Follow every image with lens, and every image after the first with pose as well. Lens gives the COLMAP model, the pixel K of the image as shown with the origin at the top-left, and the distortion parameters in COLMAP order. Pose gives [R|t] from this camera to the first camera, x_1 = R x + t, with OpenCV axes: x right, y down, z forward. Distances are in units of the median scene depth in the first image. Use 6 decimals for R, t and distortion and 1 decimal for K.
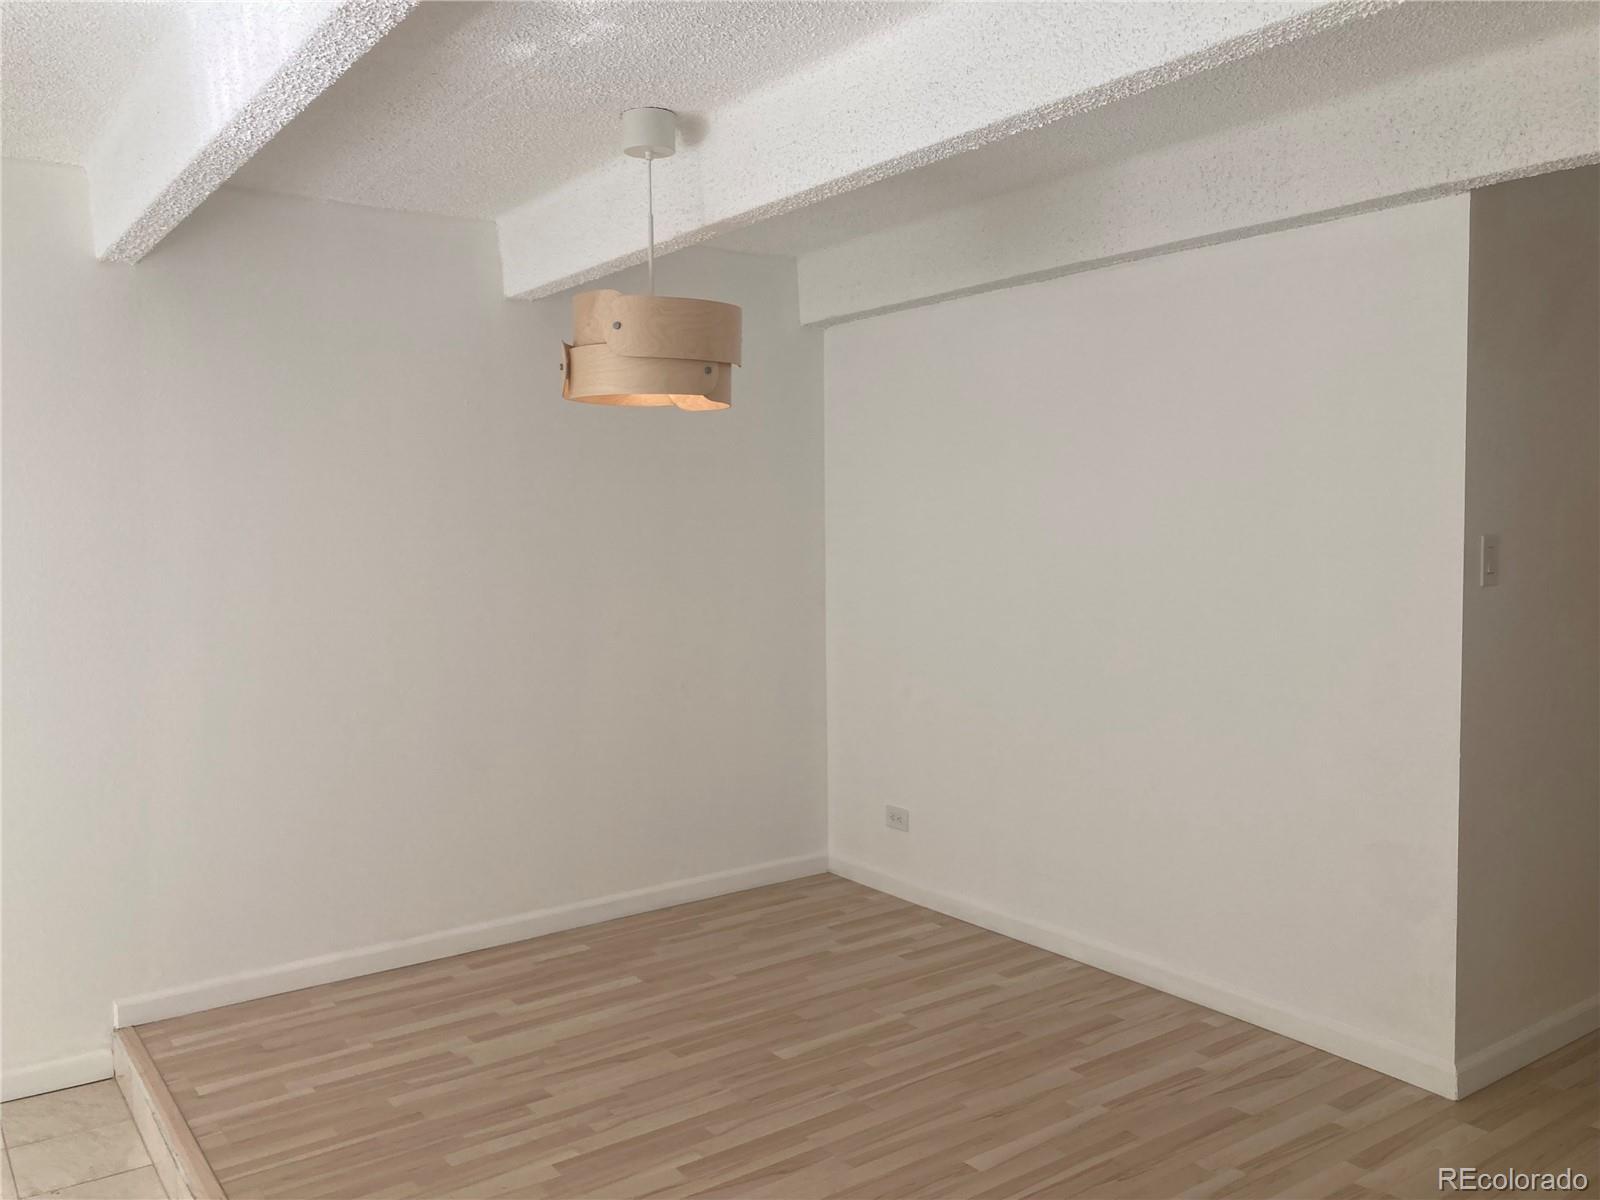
lens RADIAL K [[1336.6, 0, 783.8], [0, 1336.6, 585.6], [0, 0, 1]] dist [0.018464, 0.000678]
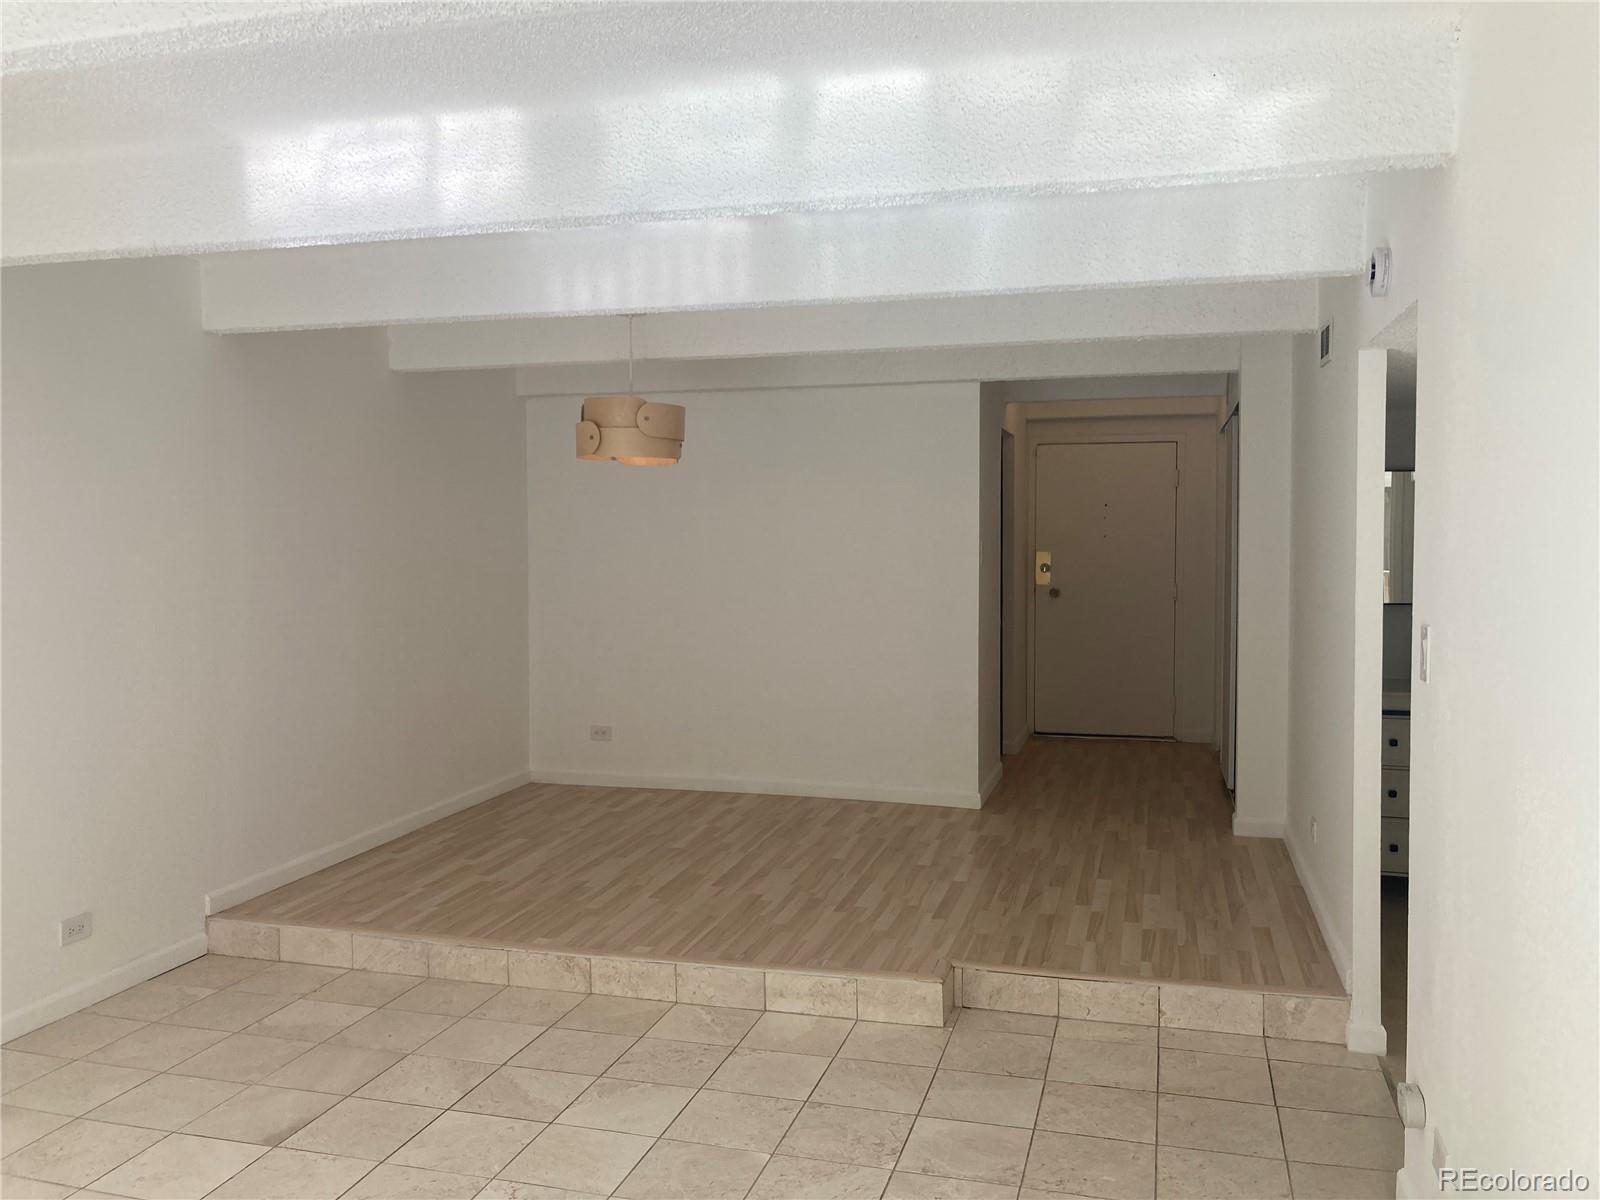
lens RADIAL K [[1336.6, 0, 783.8], [0, 1336.6, 585.6], [0, 0, 1]] dist [0.018464, 0.000678]
pose [[0.775599, -0.015193, 0.631043, -0.962802], [0.026708, 0.999605, -0.008760, 0.038649], [-0.630661, 0.023649, 0.775698, -0.404669]]
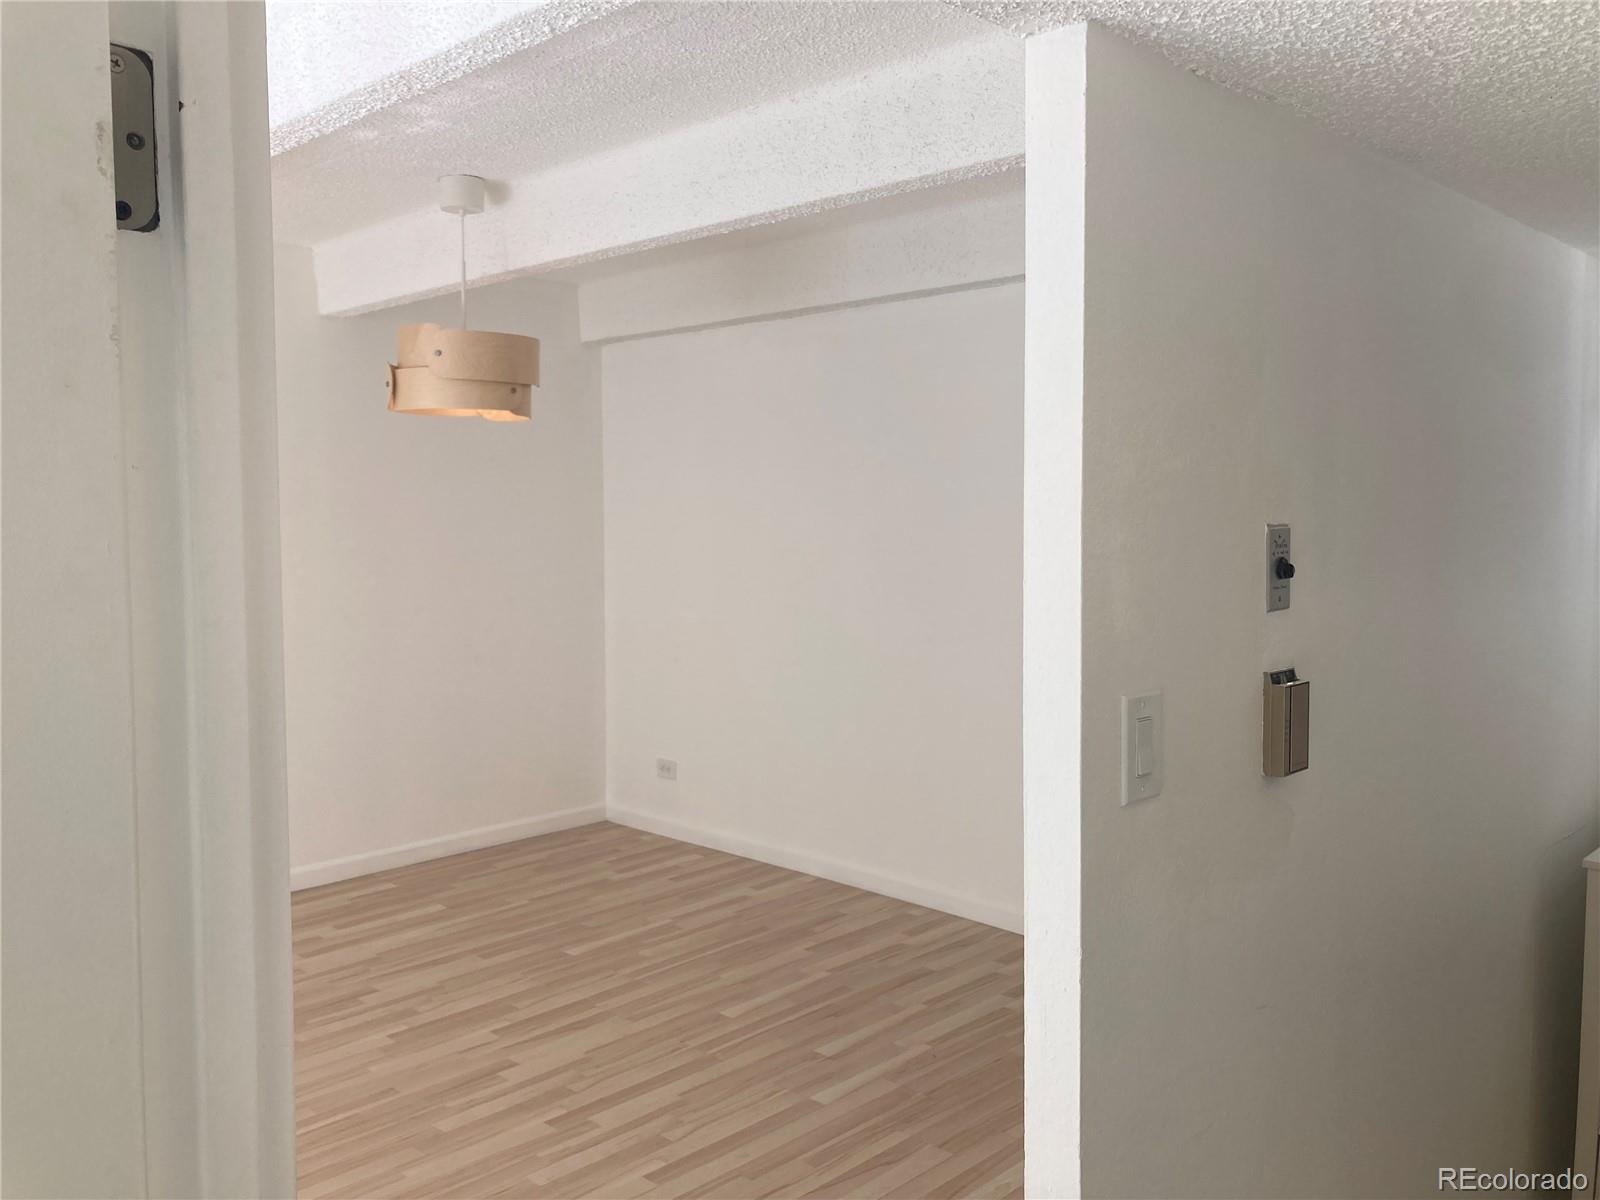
lens RADIAL K [[1336.6, 0, 783.8], [0, 1336.6, 585.6], [0, 0, 1]] dist [0.018464, 0.000678]
pose [[0.984731, -0.001614, 0.174077, -0.023174], [0.000770, 0.999988, 0.004917, 0.011330], [-0.174083, -0.004707, 0.984720, -0.231457]]
